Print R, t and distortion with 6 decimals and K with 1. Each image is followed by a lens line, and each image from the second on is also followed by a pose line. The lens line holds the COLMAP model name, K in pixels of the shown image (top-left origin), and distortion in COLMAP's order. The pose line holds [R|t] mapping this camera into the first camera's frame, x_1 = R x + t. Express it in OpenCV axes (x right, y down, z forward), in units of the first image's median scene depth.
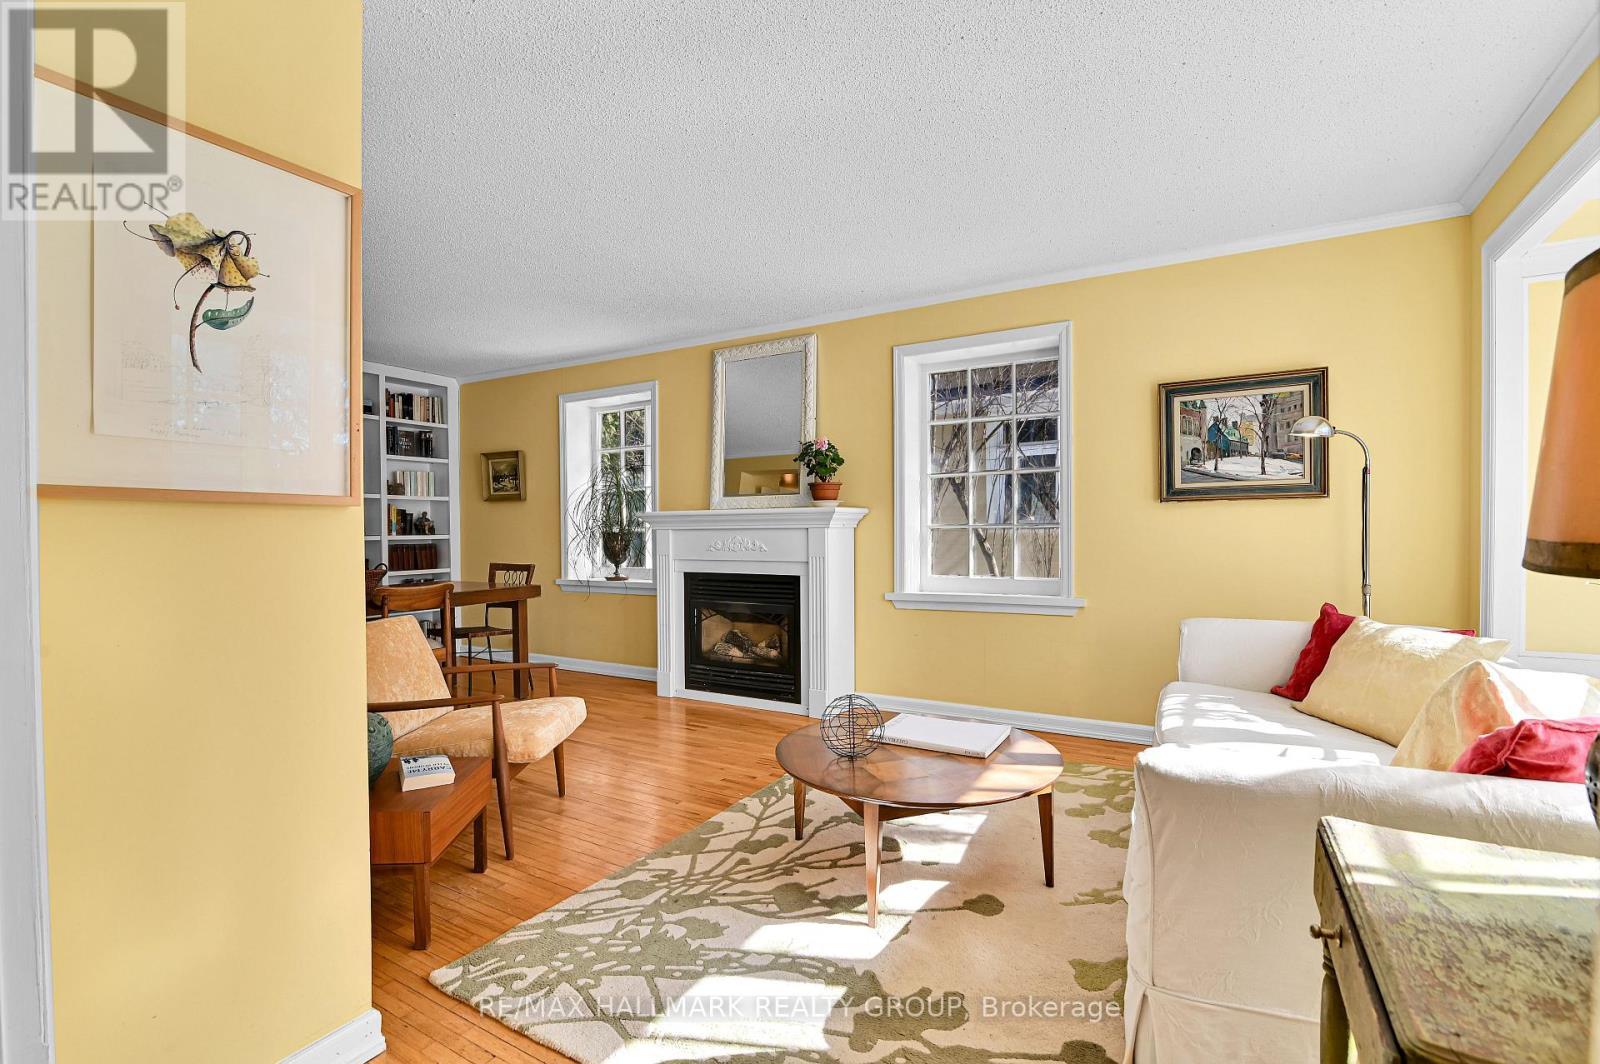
lens RADIAL K [[732.3, 0, 799.8], [0, 732.3, 536.8], [0, 0, 1]] dist [-0.016173, 0.000242]
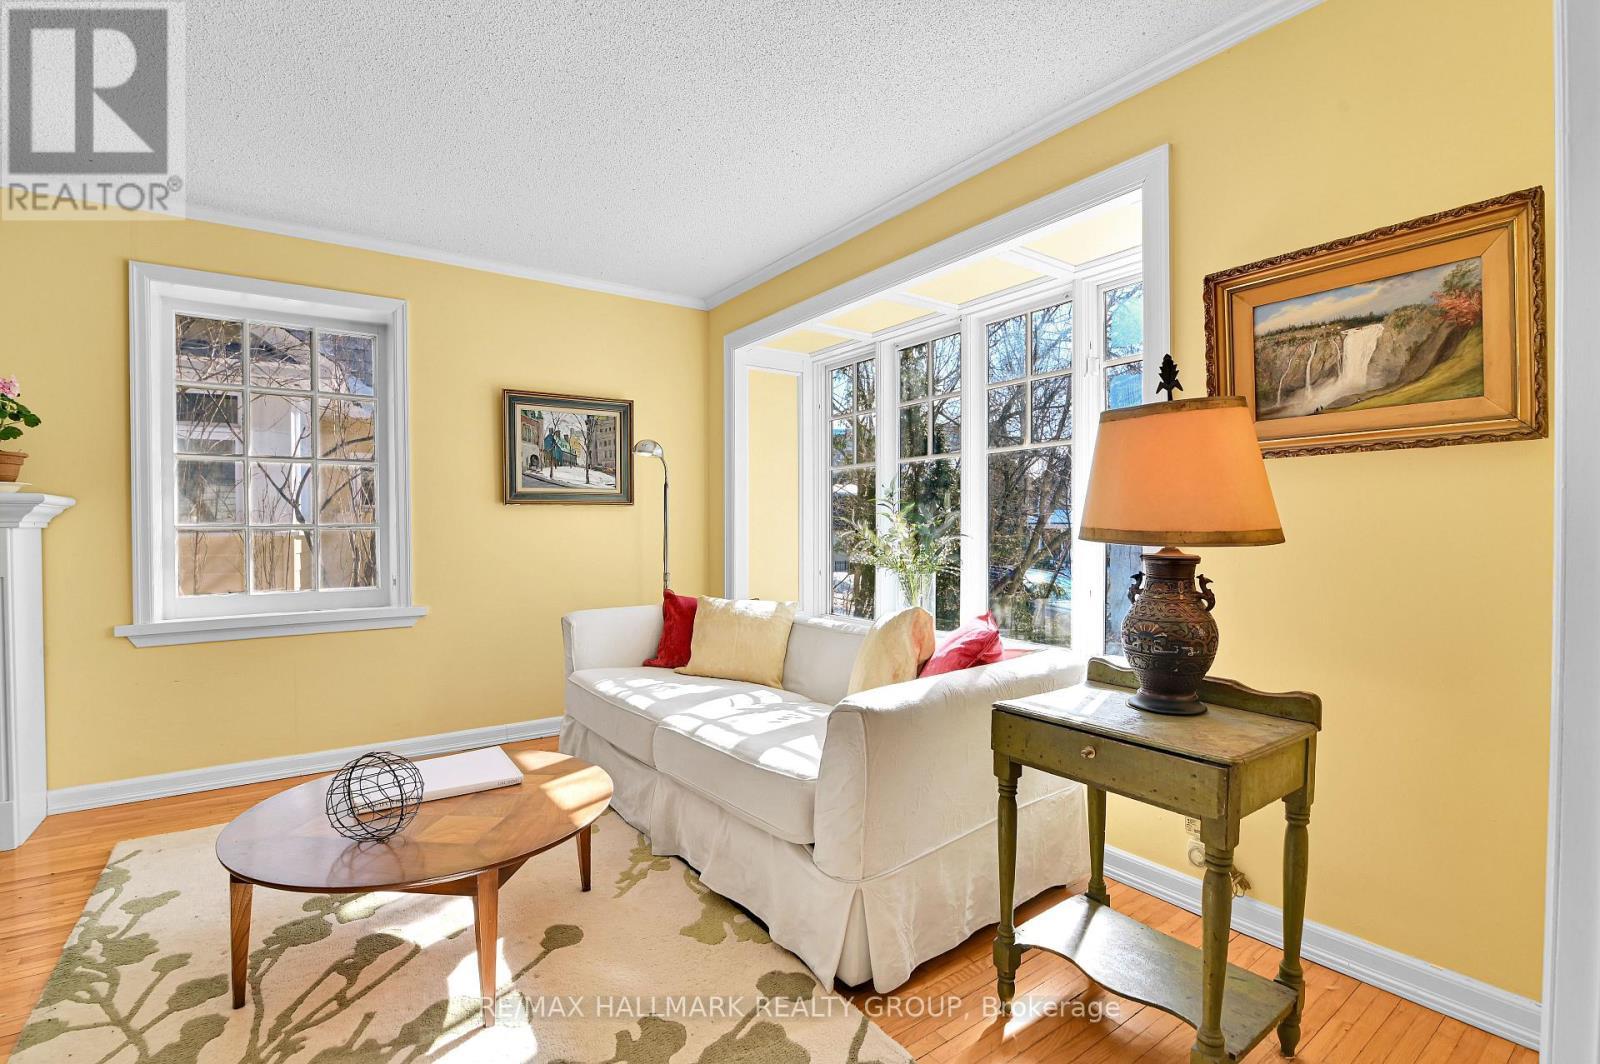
lens RADIAL K [[732.3, 0, 798.8], [0, 732.3, 536.2], [0, 0, 1]] dist [-0.016173, 0.000242]
pose [[0.415011, -0.004309, 0.909806, -0.269535], [0.010069, 0.999949, 0.000143, 0.001188], [-0.909760, 0.009102, 0.415034, 0.200515]]
